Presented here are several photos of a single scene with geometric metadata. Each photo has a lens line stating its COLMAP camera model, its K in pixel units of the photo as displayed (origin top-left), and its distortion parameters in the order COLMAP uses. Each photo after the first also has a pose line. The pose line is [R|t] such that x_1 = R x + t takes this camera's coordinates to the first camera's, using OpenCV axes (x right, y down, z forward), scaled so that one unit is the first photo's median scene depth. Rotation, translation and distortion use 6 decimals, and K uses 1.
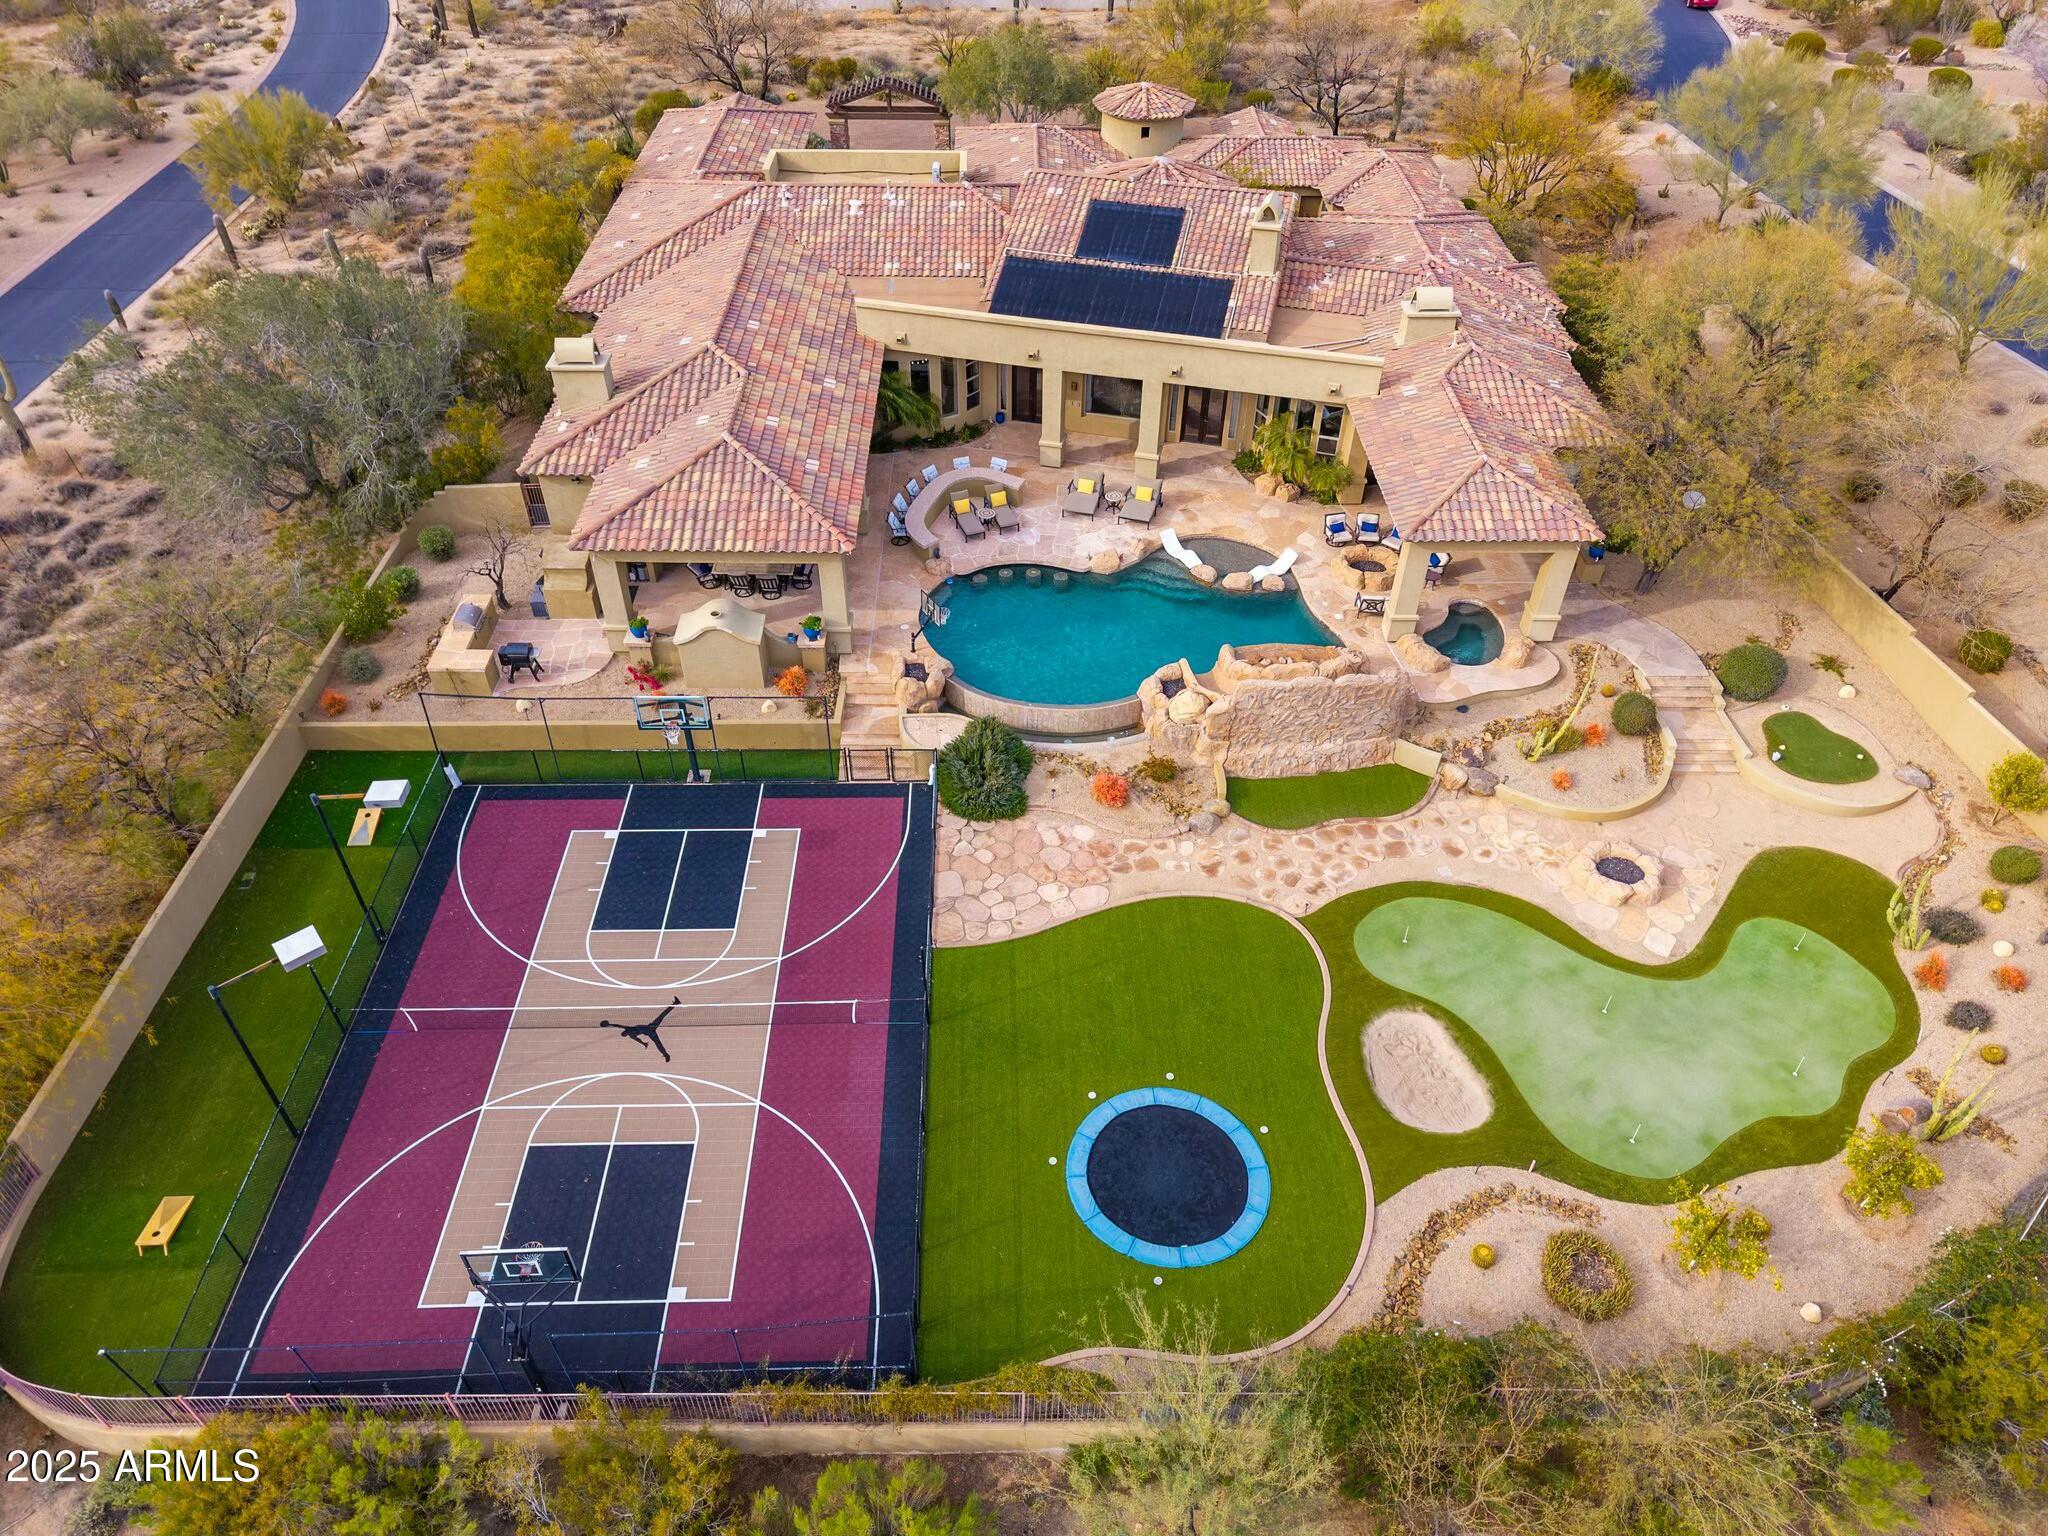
lens RADIAL K [[1368.4, 0, 1024.0], [0, 1368.4, 768.0], [0, 0, 1]] dist [0.042119, -0.027700]
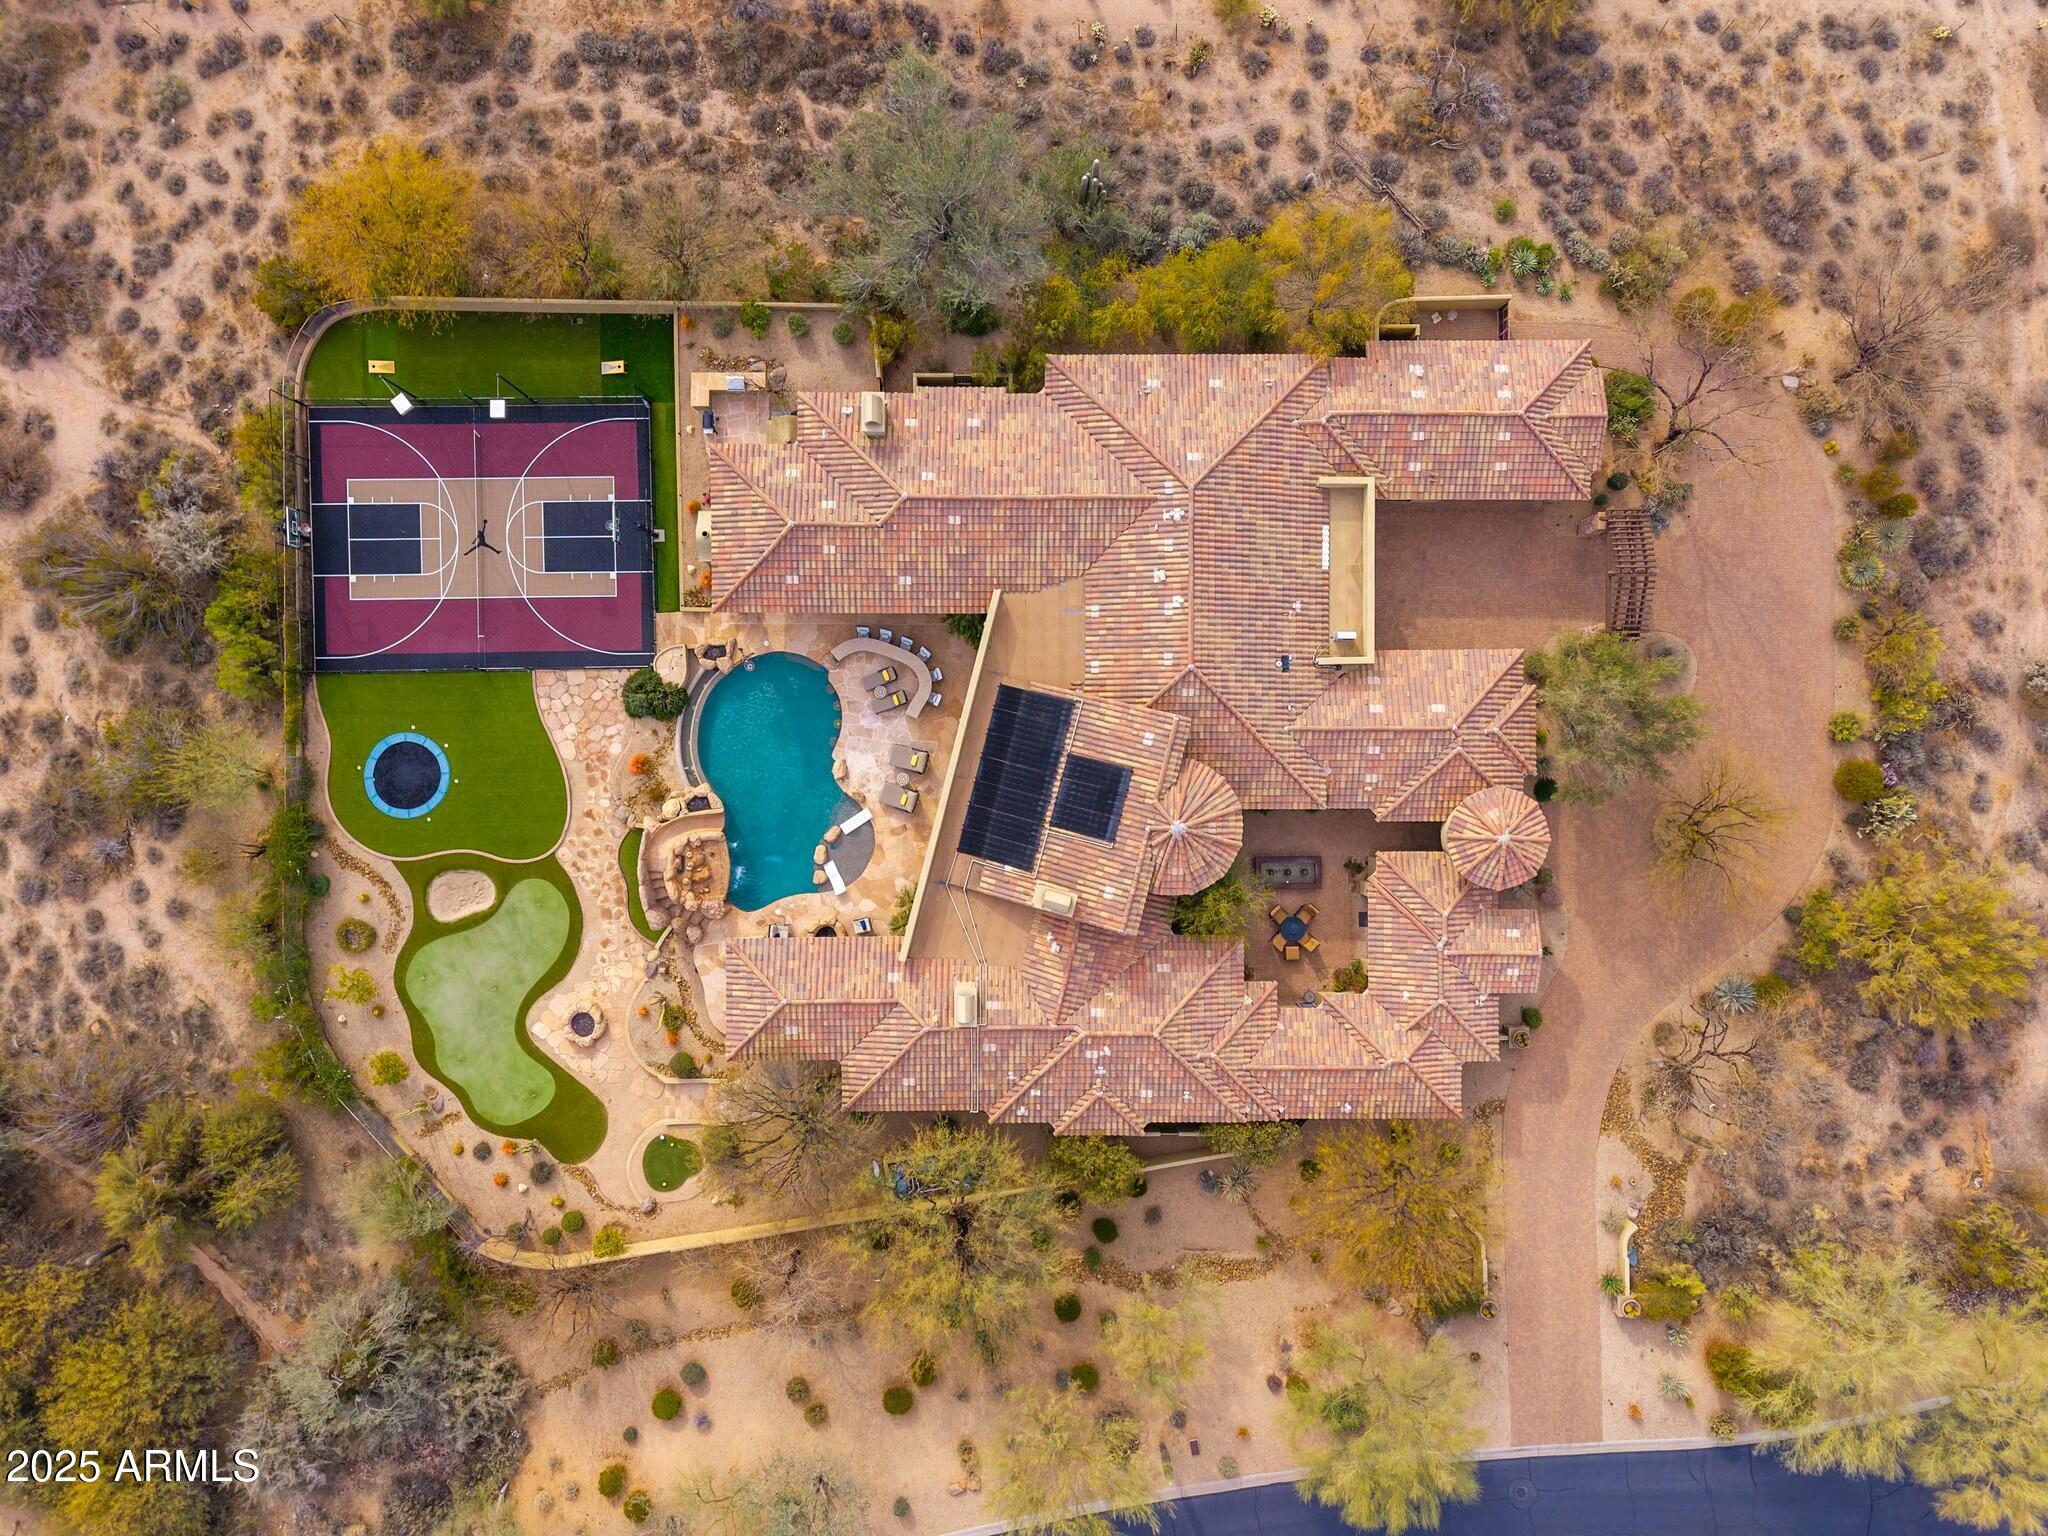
lens RADIAL K [[1441.4, 0, 1027.7], [0, 1441.4, 782.0], [0, 0, 1]] dist [0.018878, -0.000262]
pose [[-0.007014, 0.999970, -0.003147, 0.089755], [-0.674004, -0.002403, 0.738723, -1.758758], [0.738694, 0.007302, 0.674001, 0.086683]]
